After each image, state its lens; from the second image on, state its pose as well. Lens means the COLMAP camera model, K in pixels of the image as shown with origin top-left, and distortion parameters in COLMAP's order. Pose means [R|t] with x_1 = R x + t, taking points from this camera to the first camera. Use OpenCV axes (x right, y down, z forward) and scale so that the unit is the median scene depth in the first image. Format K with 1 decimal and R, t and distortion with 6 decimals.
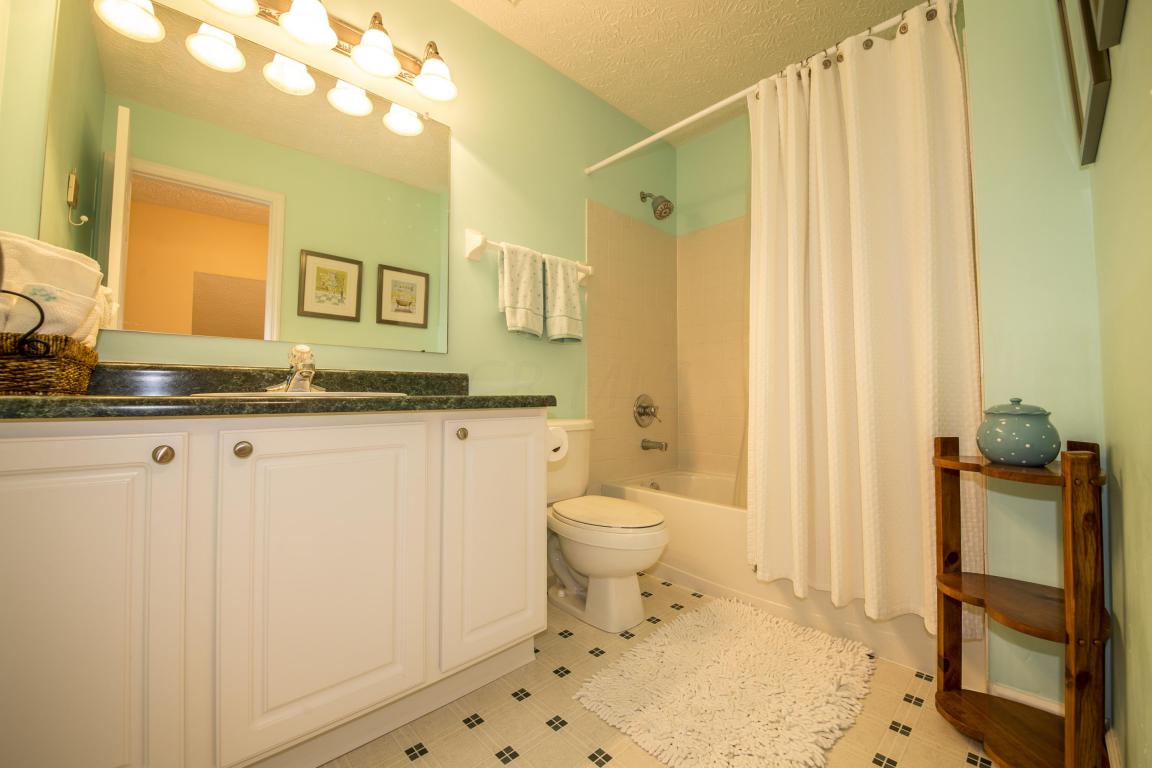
lens RADIAL K [[424.7, 0, 554.7], [0, 424.7, 383.2], [0, 0, 1]] dist [-0.010000, -0.000701]
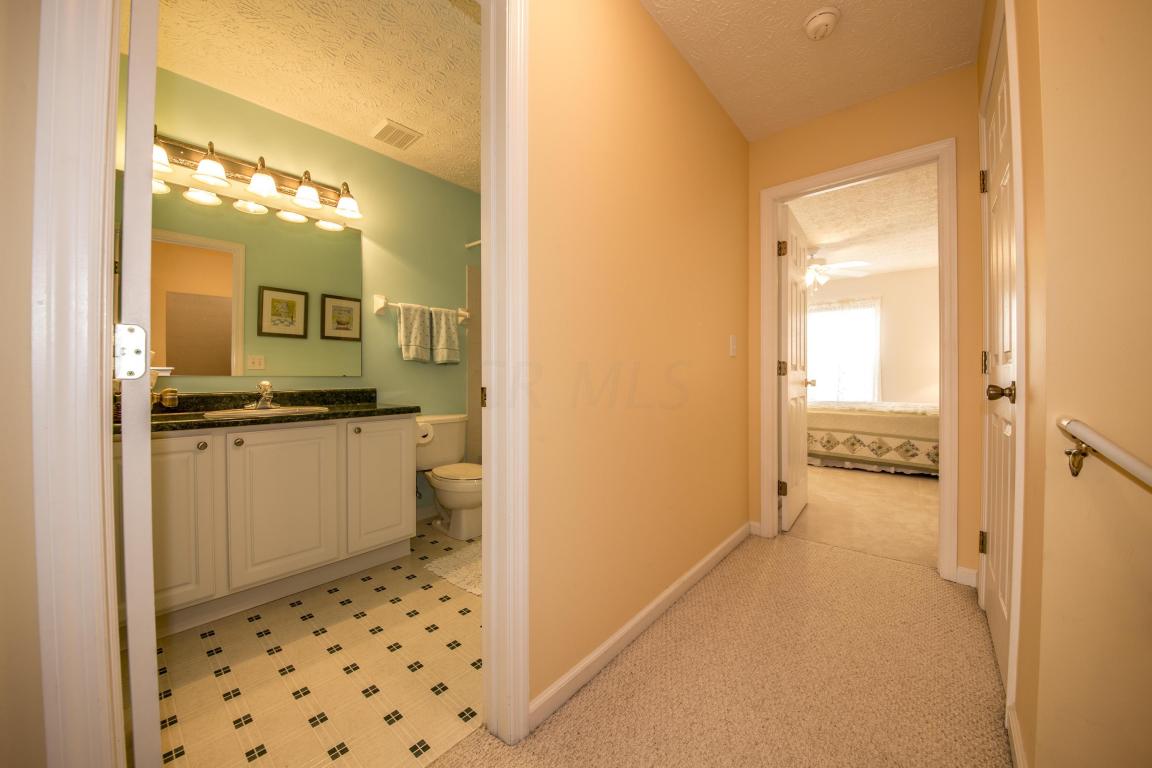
lens RADIAL K [[411.9, 0, 576.3], [0, 411.9, 382.7], [0, 0, 1]] dist [-0.015924, -0.001367]
pose [[0.992132, 0.004581, 0.125115, 0.328641], [-0.011689, 0.998355, 0.056137, -0.131499], [-0.124652, -0.057157, 0.990553, -0.580705]]
